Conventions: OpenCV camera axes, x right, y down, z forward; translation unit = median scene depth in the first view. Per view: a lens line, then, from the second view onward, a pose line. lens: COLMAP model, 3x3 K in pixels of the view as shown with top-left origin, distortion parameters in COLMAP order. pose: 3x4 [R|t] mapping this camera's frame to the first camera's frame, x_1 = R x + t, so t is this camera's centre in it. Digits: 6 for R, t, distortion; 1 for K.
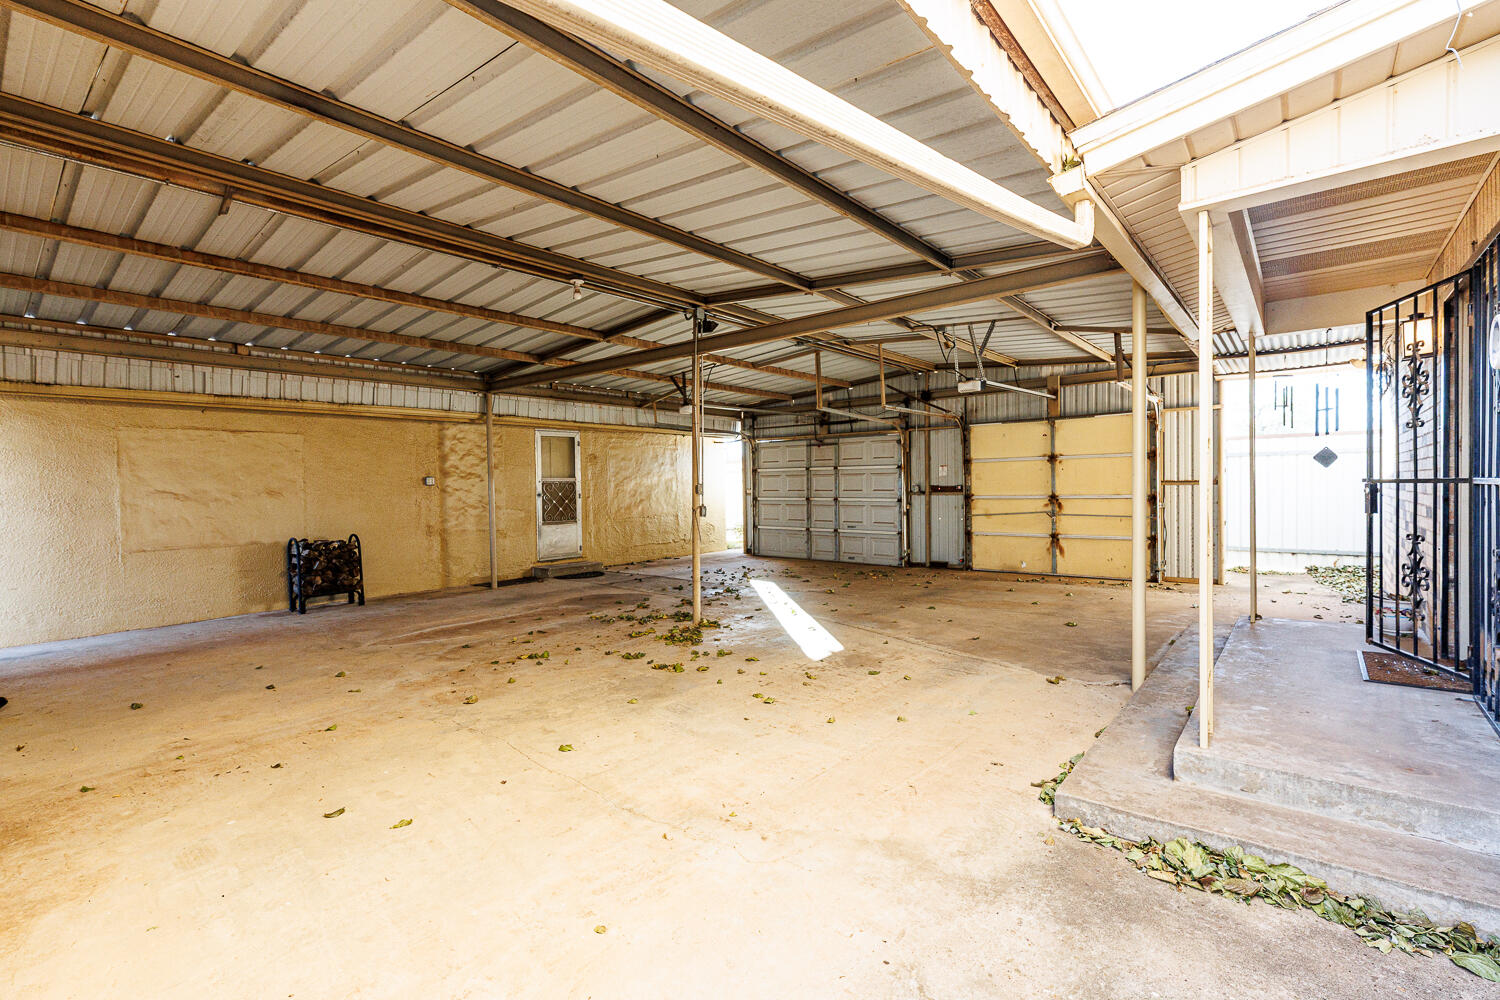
lens RADIAL K [[668.0, 0, 744.3], [0, 668.0, 499.9], [0, 0, 1]] dist [-0.001794, 0.002540]
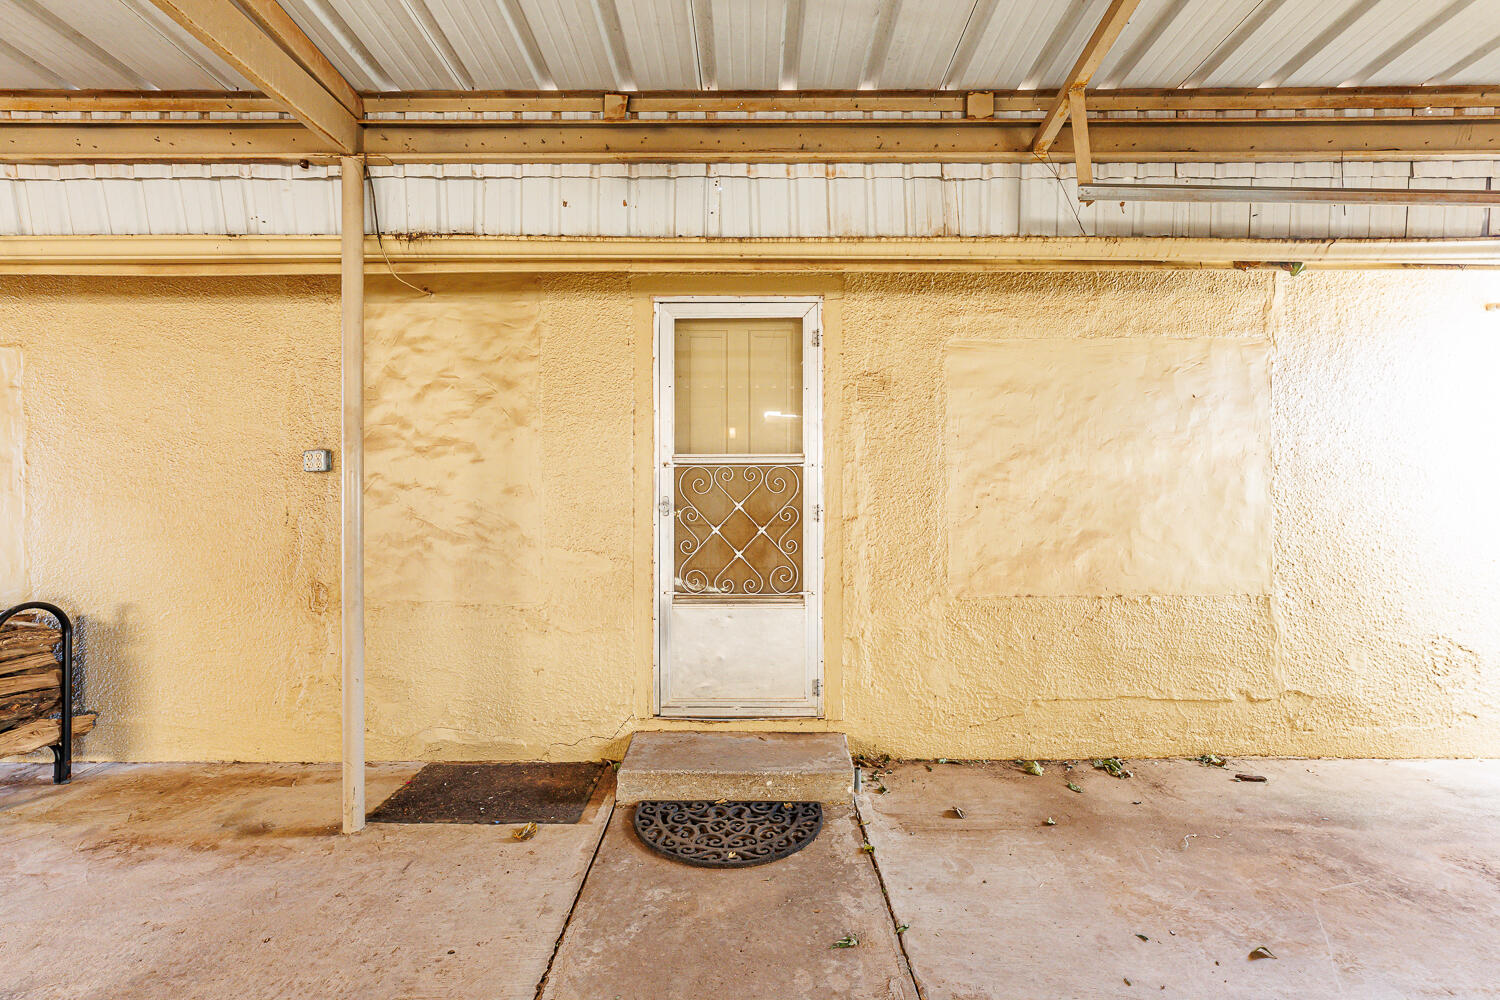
lens RADIAL K [[668.0, 0, 753.9], [0, 668.0, 477.8], [0, 0, 1]] dist [-0.001794, 0.002540]
pose [[0.644195, 0.017860, -0.764652, -0.040958], [-0.026713, 0.999643, 0.000845, -0.024010], [0.764394, 0.019882, 0.644442, 0.886372]]
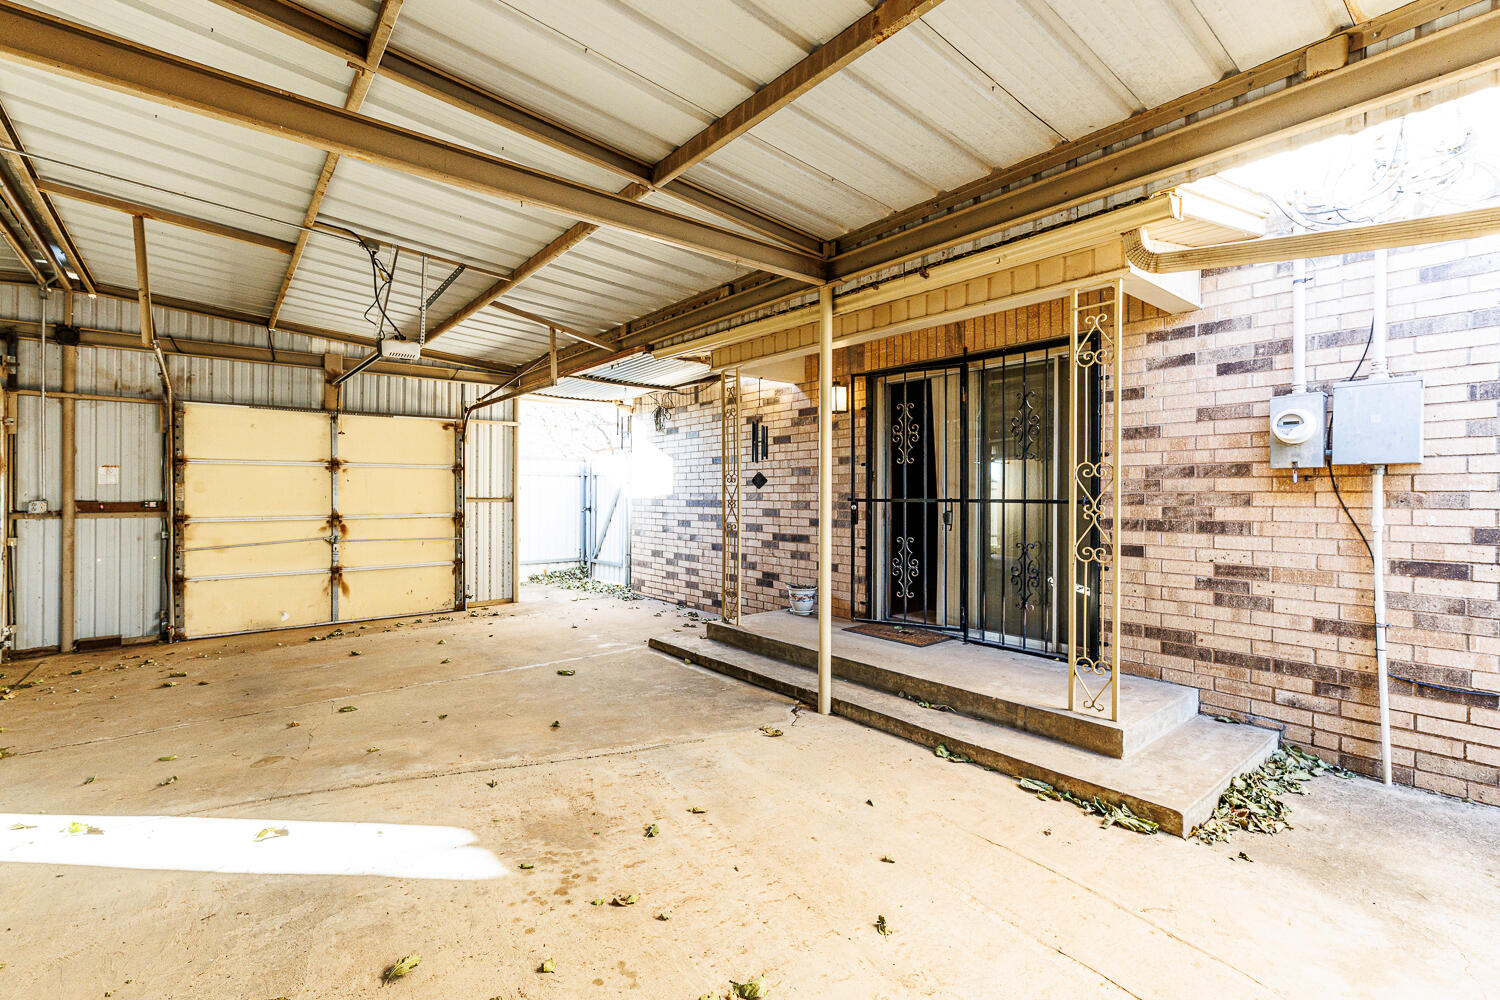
lens RADIAL K [[668.0, 0, 755.4], [0, 668.0, 495.8], [0, 0, 1]] dist [-0.001794, 0.002540]
pose [[0.179231, 0.014824, 0.983695, -0.171509], [0.016833, 0.999694, -0.018132, -0.006768], [-0.983663, 0.019809, 0.178927, 0.390847]]
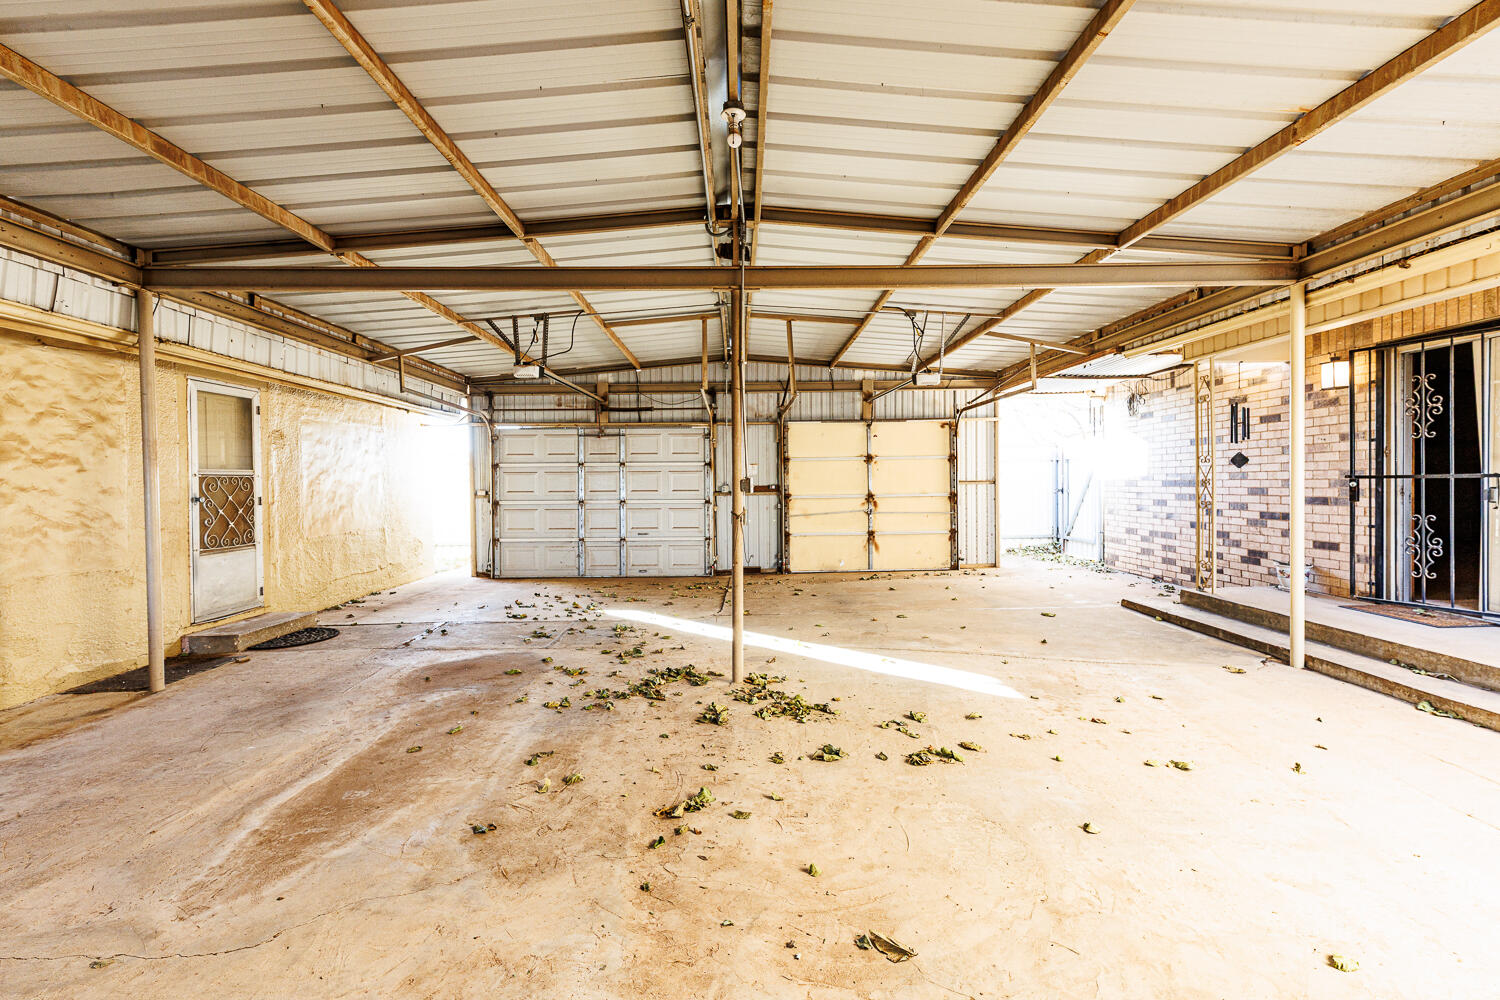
lens RADIAL K [[668.0, 0, 749.0], [0, 668.0, 490.9], [0, 0, 1]] dist [-0.001794, 0.002540]
pose [[0.753655, -0.001959, 0.657267, -0.346380], [0.014952, 0.999788, -0.014165, -0.000228], [-0.657100, 0.020503, 0.753525, 0.323188]]
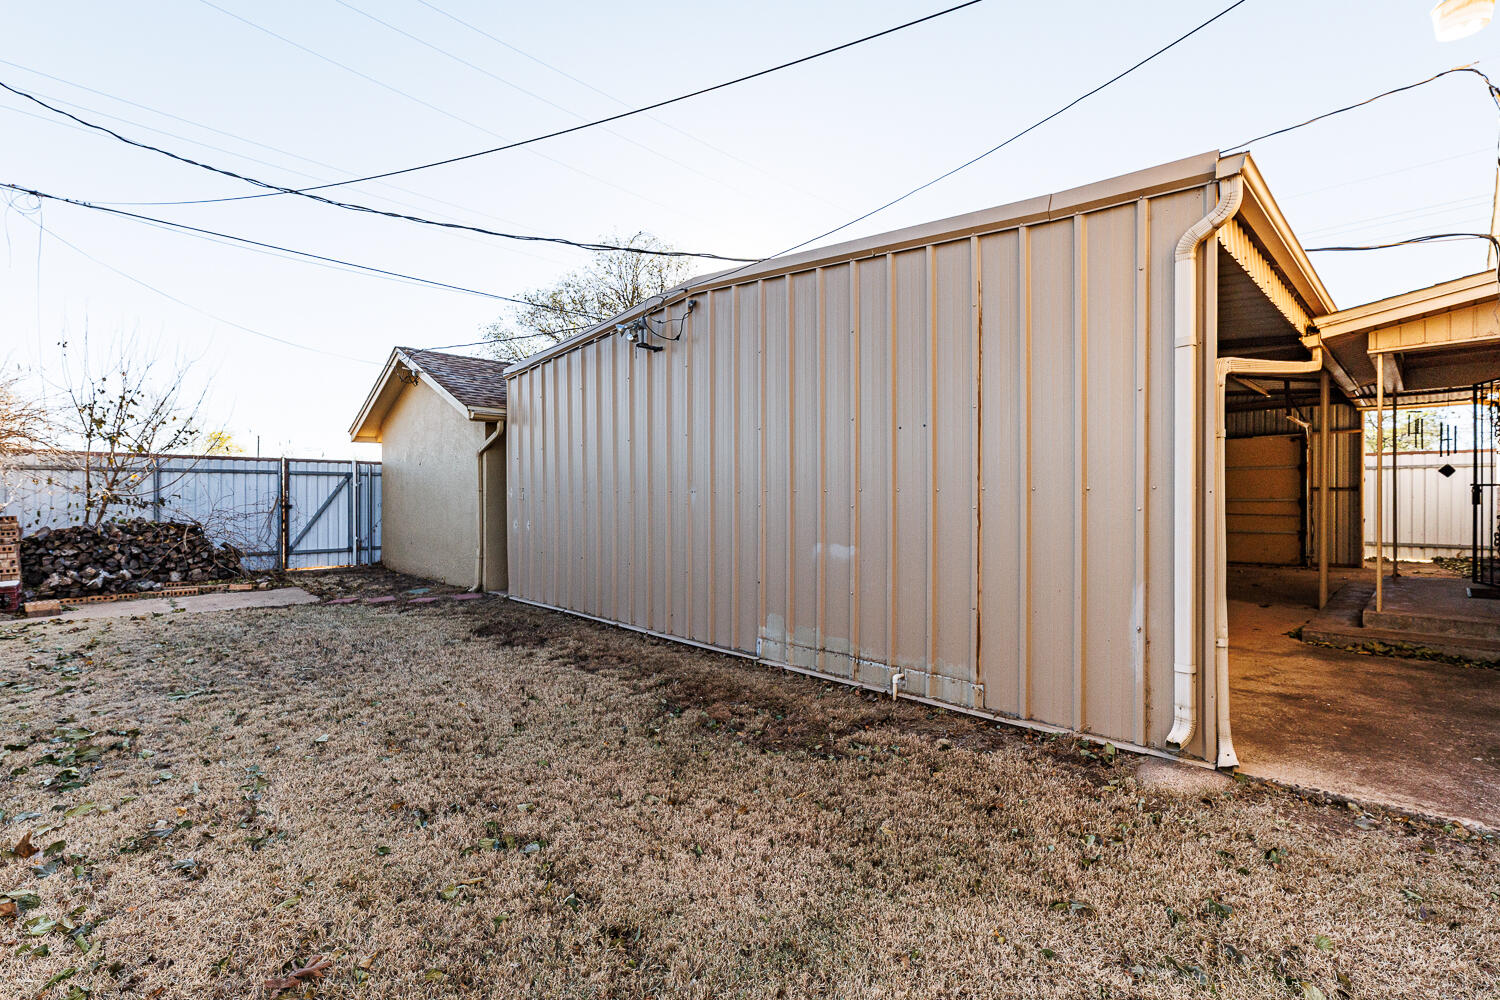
lens RADIAL K [[668.0, 0, 753.1], [0, 668.0, 499.7], [0, 0, 1]] dist [-0.001794, 0.002540]
pose [[0.995470, 0.012058, -0.094313, -0.280645], [-0.013149, 0.999854, -0.010954, 0.019945], [0.094168, 0.012144, 0.995482, -0.333252]]
